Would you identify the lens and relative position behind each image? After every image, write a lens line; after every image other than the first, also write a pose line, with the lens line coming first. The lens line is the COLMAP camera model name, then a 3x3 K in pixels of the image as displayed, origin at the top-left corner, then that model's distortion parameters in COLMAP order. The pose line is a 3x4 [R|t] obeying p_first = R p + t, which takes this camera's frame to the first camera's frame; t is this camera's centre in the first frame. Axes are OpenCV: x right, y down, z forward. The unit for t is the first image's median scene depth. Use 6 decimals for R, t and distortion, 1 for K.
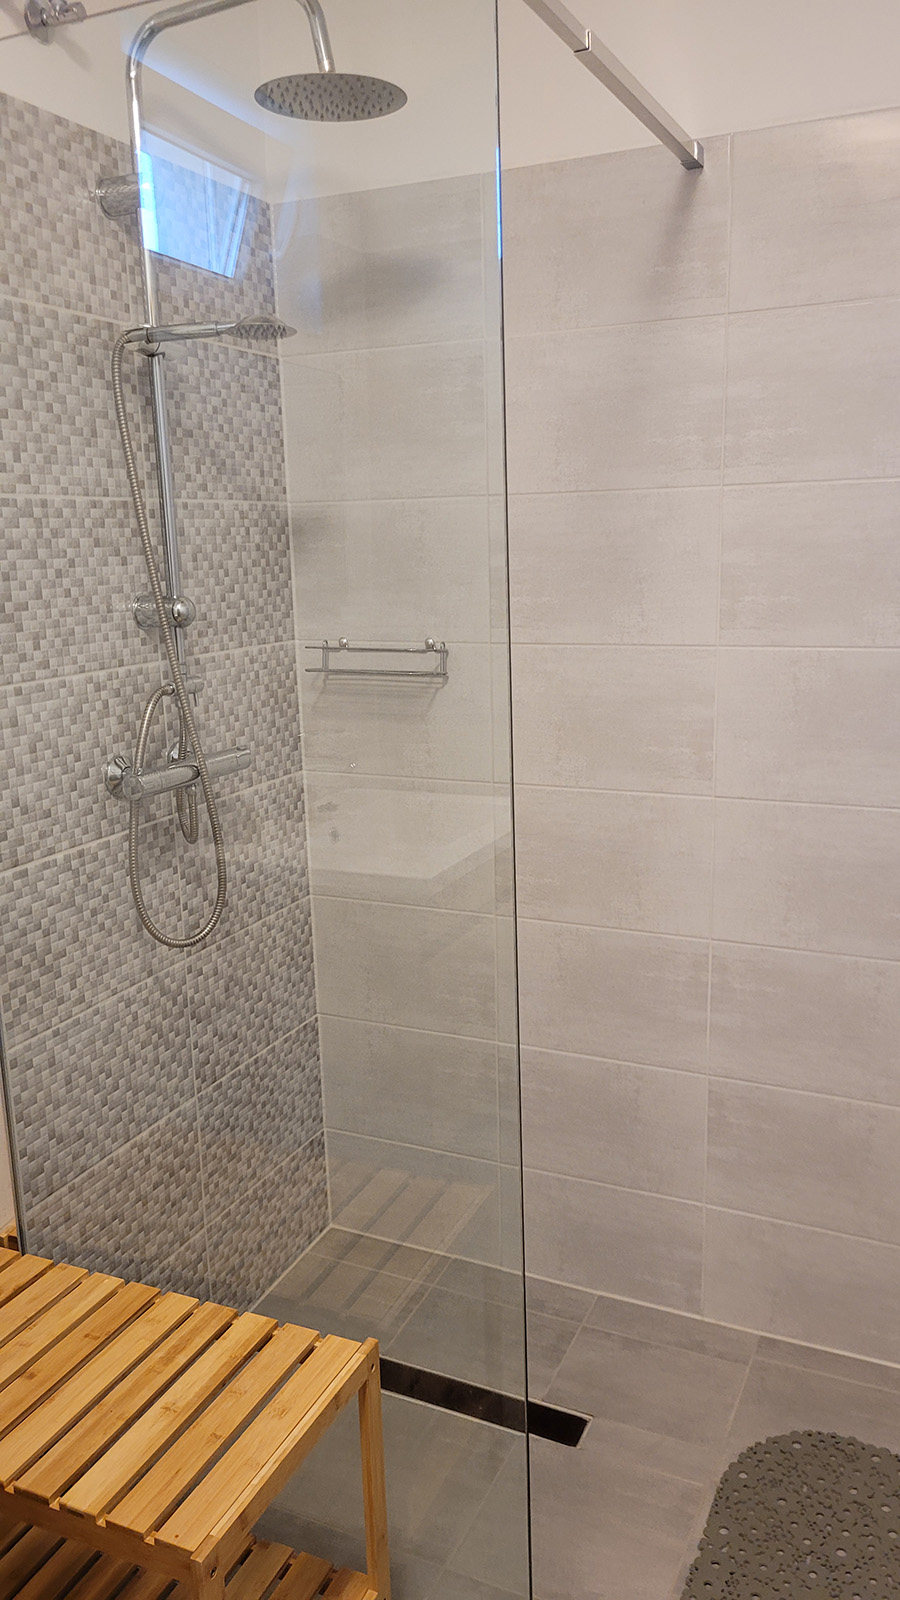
lens RADIAL K [[1205.6, 0, 440.5], [0, 1205.6, 818.6], [0, 0, 1]] dist [0.047268, -0.042626]
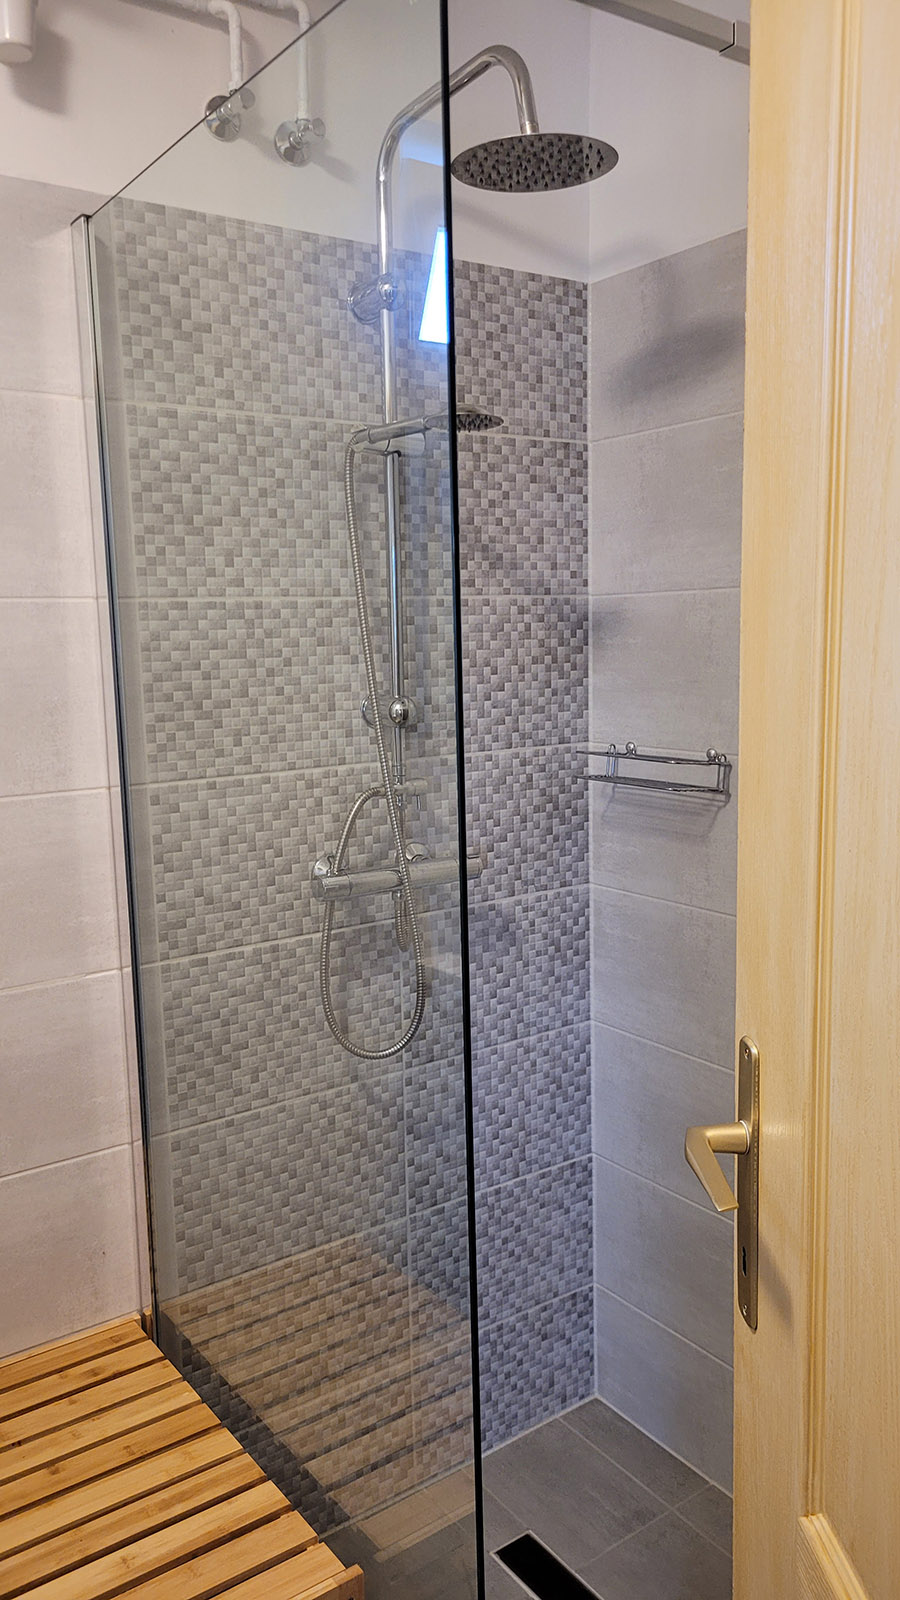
lens RADIAL K [[1205.6, 0, 440.5], [0, 1205.6, 818.6], [0, 0, 1]] dist [0.047268, -0.042626]
pose [[0.865228, 0.083159, -0.494435, 0.276281], [-0.112286, 0.993240, -0.029438, -0.057488], [0.488644, 0.080989, 0.868716, 0.172307]]
